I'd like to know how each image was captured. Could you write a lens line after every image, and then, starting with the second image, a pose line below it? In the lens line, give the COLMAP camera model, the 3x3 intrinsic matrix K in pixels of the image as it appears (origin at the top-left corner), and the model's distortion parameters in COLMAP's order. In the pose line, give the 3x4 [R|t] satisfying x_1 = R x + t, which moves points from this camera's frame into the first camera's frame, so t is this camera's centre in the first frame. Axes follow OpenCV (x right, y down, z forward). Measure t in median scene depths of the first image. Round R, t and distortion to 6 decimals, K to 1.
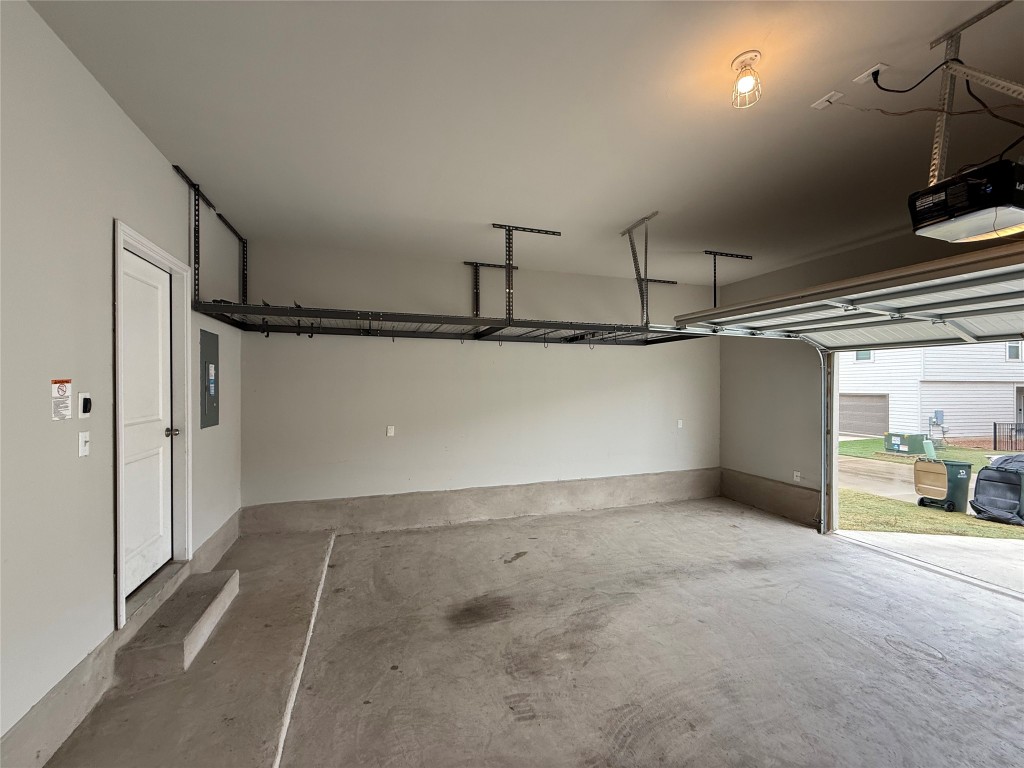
lens RADIAL K [[411.7, 0, 508.0], [0, 411.7, 384.3], [0, 0, 1]] dist [-0.001300, -0.000142]
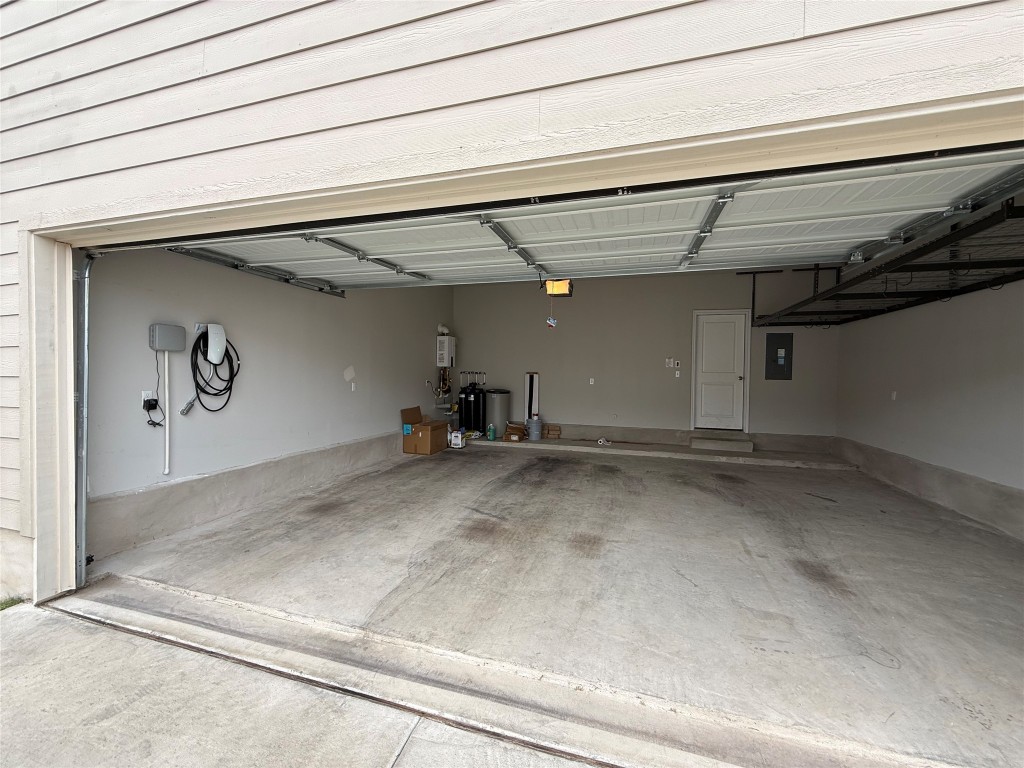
lens RADIAL K [[411.7, 0, 509.9], [0, 411.7, 382.4], [0, 0, 1]] dist [-0.001300, -0.000142]
pose [[-0.570692, 0.001221, -0.821163, 1.562950], [-0.018619, 0.999723, 0.014426, 0.103356], [0.820953, 0.023522, -0.570511, 0.999339]]
